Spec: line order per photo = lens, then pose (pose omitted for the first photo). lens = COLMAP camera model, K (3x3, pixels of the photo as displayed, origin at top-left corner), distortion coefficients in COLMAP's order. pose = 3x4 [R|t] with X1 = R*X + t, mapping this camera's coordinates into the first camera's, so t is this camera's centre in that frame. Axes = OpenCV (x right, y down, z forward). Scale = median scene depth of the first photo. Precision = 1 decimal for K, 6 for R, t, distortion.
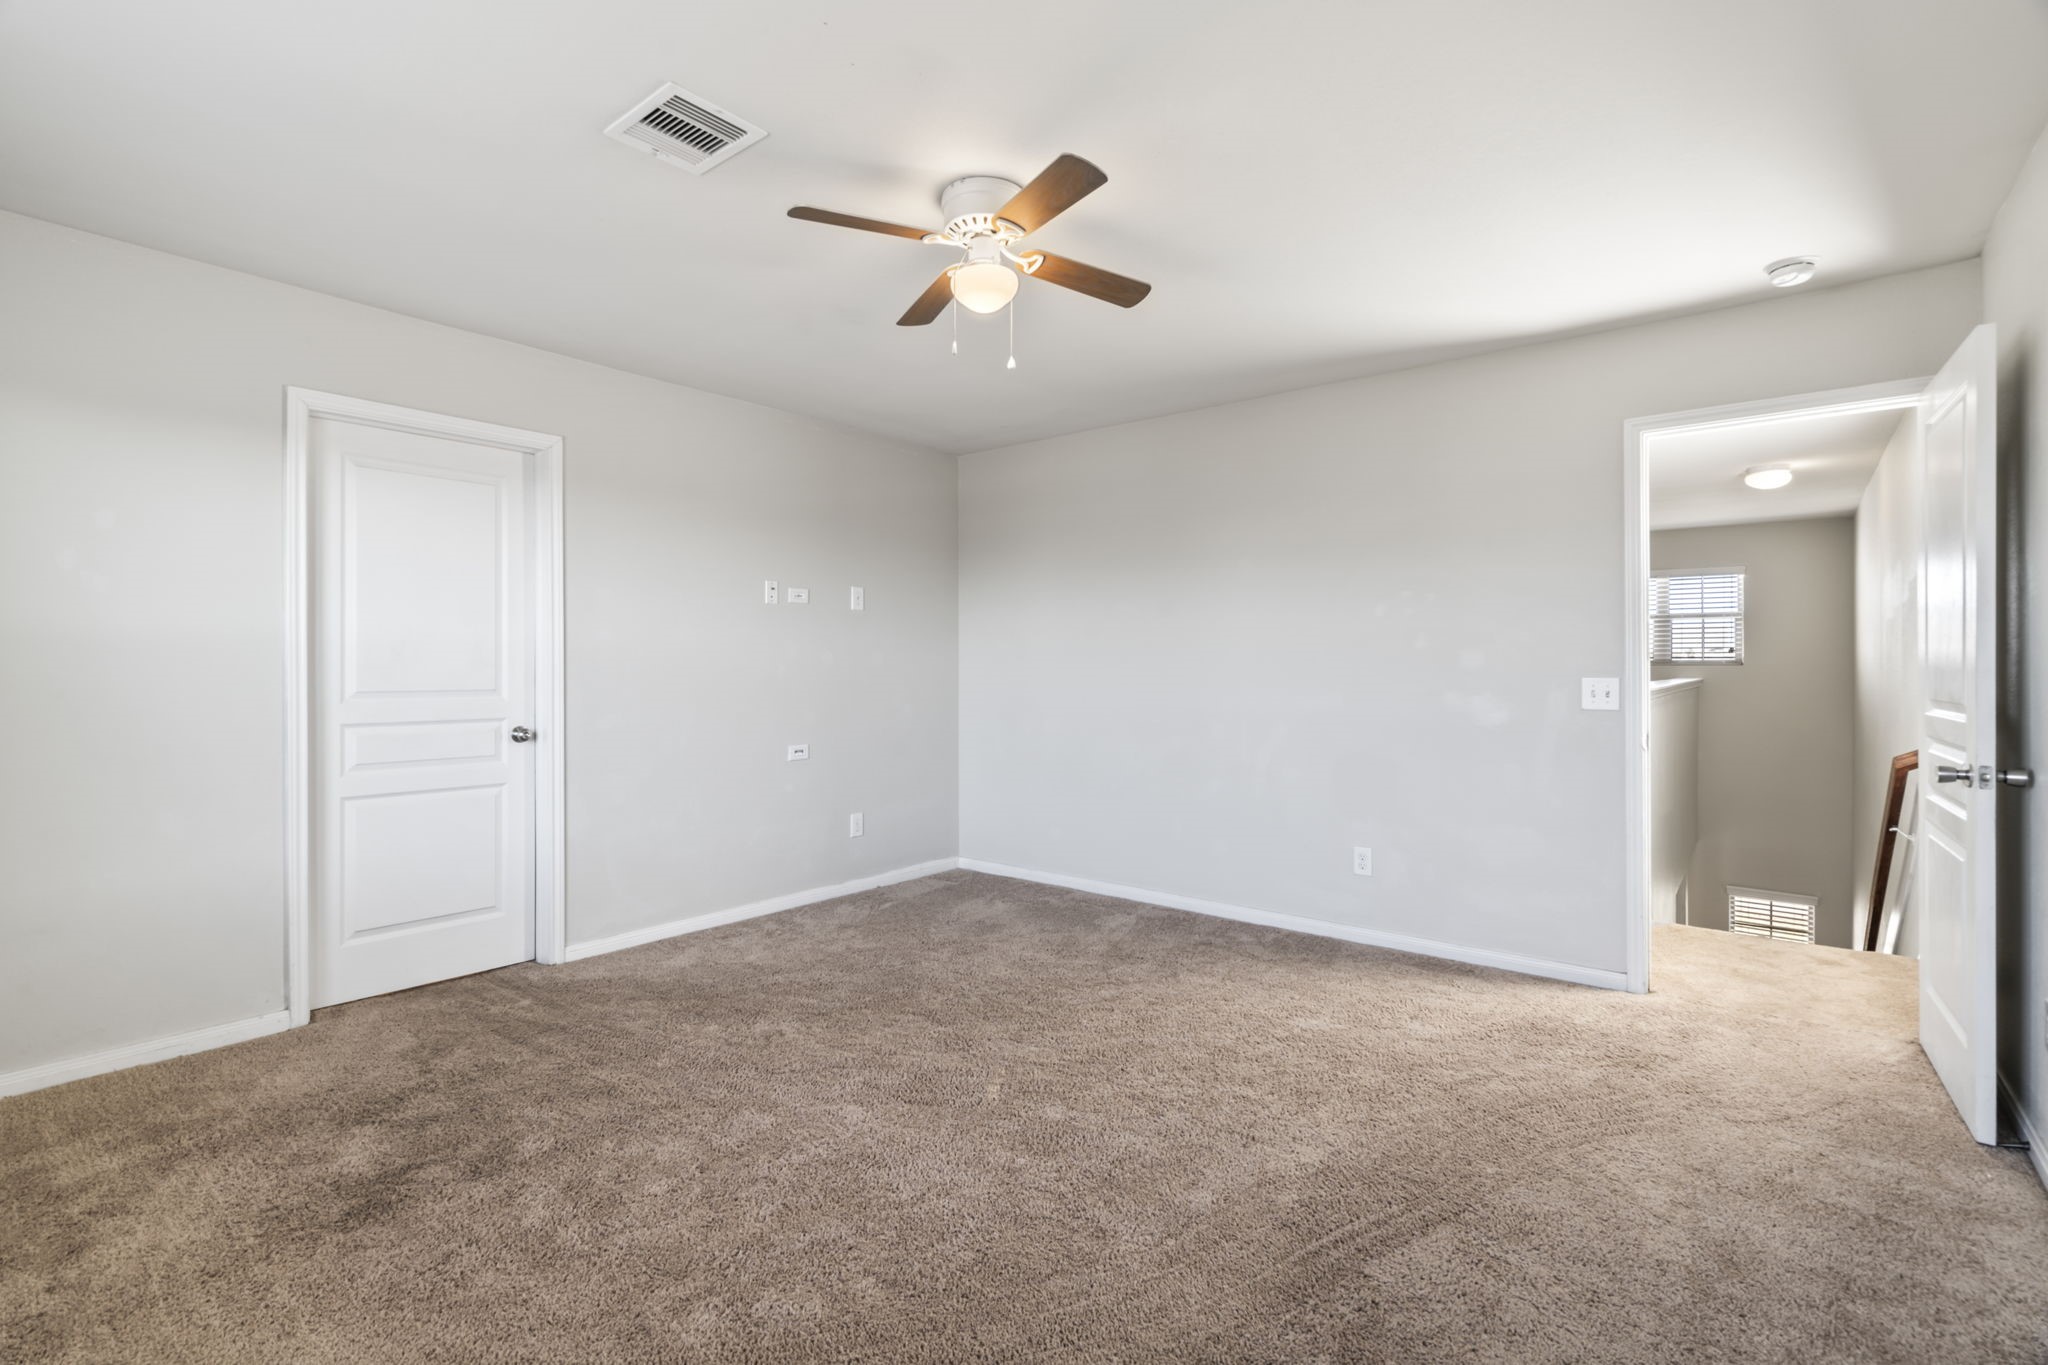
lens RADIAL K [[925.3, 0, 1016.3], [0, 925.3, 669.0], [0, 0, 1]] dist [-0.003827, 0.000650]
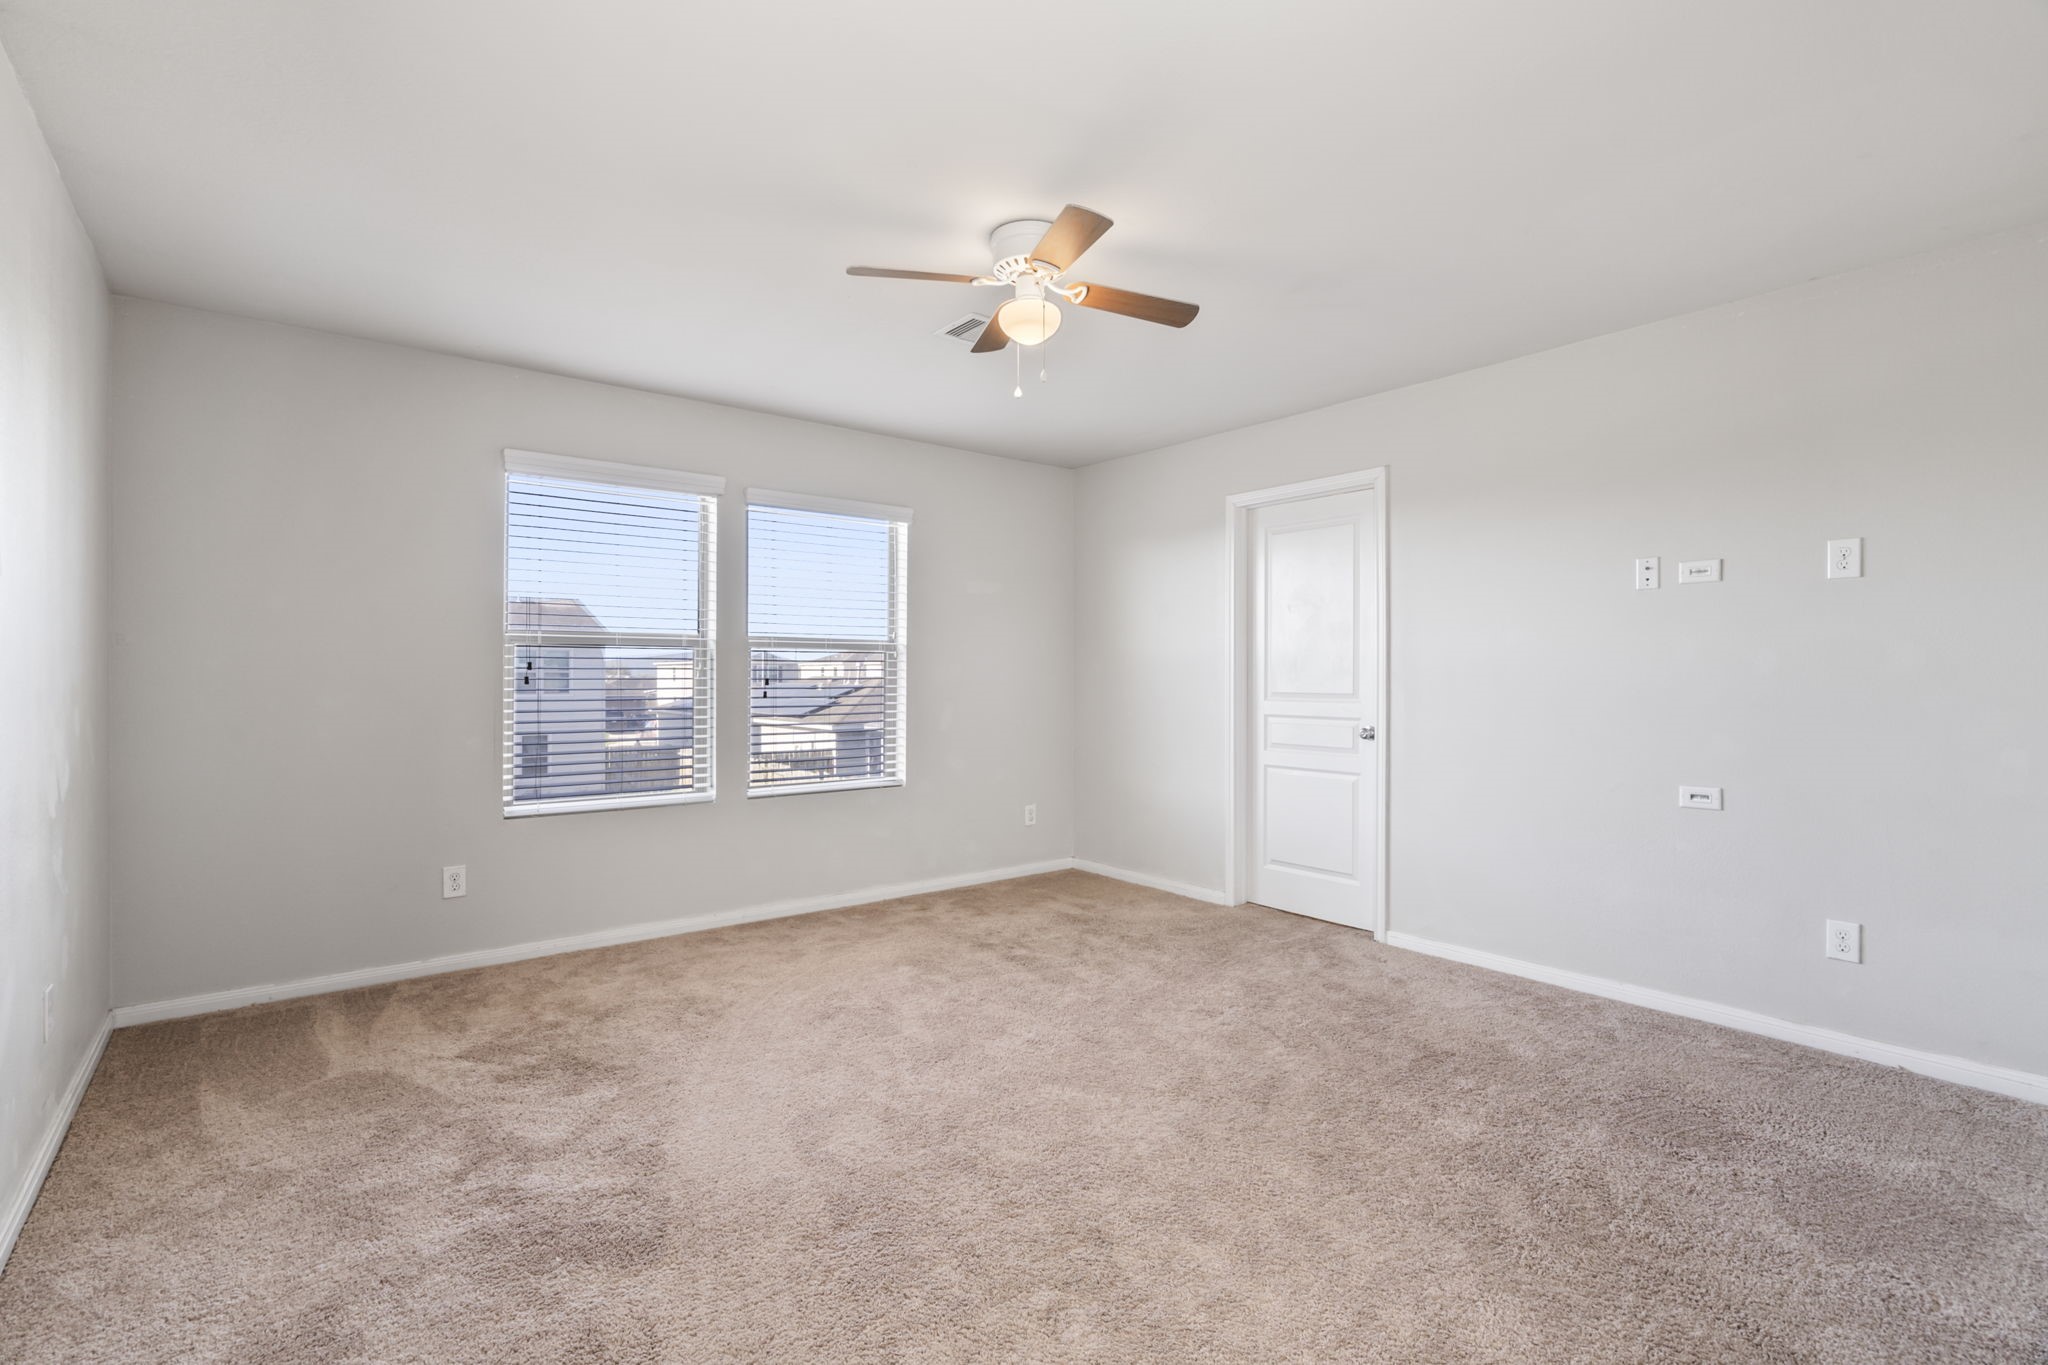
lens RADIAL K [[925.3, 0, 1016.3], [0, 925.3, 669.0], [0, 0, 1]] dist [-0.003827, 0.000650]
pose [[-0.203353, -0.000473, -0.979105, 0.695975], [0.006118, 0.999980, -0.001753, -0.010330], [0.979086, -0.006347, -0.203346, 0.815437]]
